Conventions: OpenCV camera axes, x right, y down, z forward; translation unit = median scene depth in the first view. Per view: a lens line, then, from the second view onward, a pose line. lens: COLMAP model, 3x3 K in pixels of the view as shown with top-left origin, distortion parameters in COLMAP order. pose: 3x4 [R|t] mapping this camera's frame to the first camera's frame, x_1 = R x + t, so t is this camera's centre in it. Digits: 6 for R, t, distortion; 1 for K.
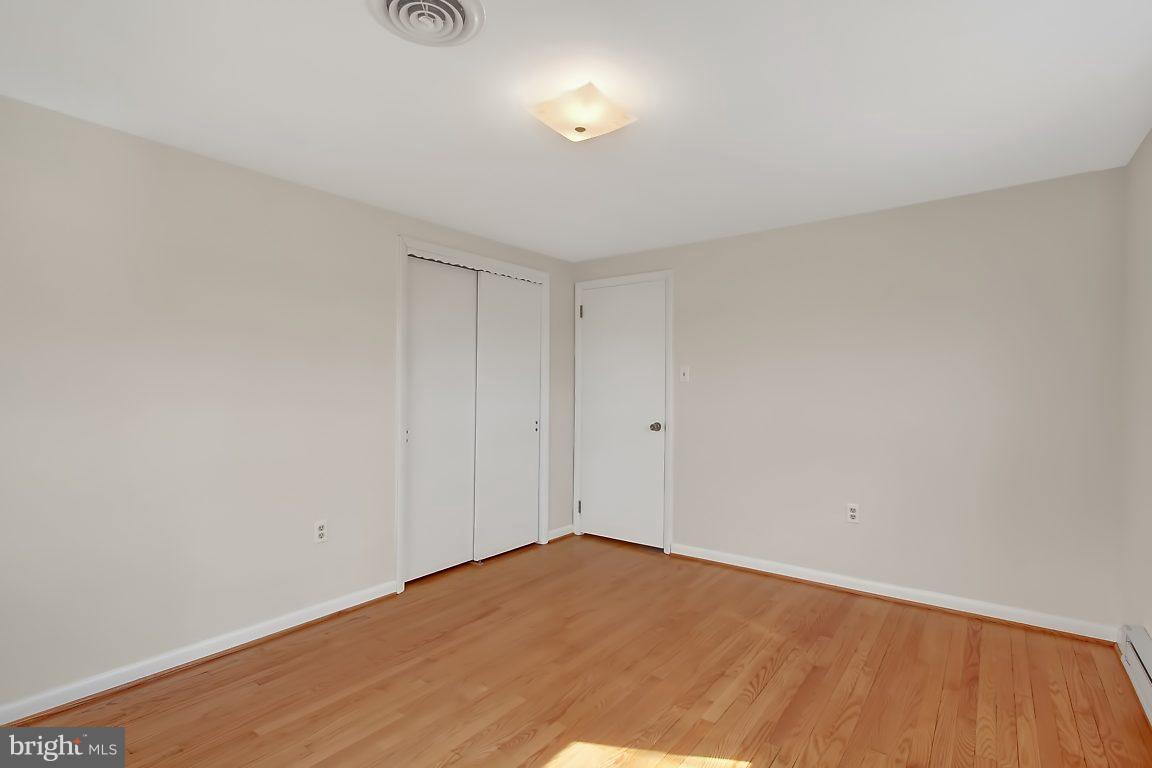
lens RADIAL K [[544.8, 0, 576.0], [0, 544.8, 384.0], [0, 0, 1]] dist [-0.000132, 0.000178]
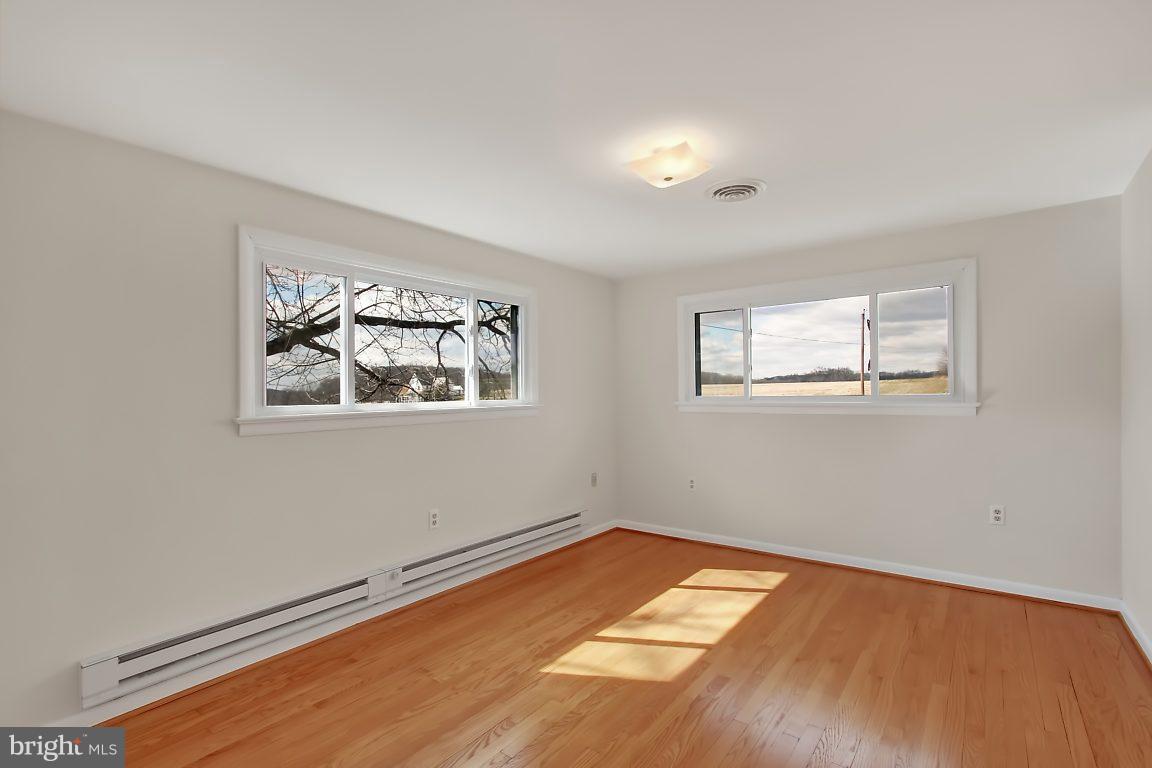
lens RADIAL K [[544.8, 0, 576.0], [0, 544.8, 384.0], [0, 0, 1]] dist [-0.000132, 0.000178]
pose [[-0.999925, 0.012212, 0.000315, 0.191313], [0.012204, 0.999739, -0.019288, -0.001227], [-0.000550, -0.019283, -0.999814, 2.060039]]
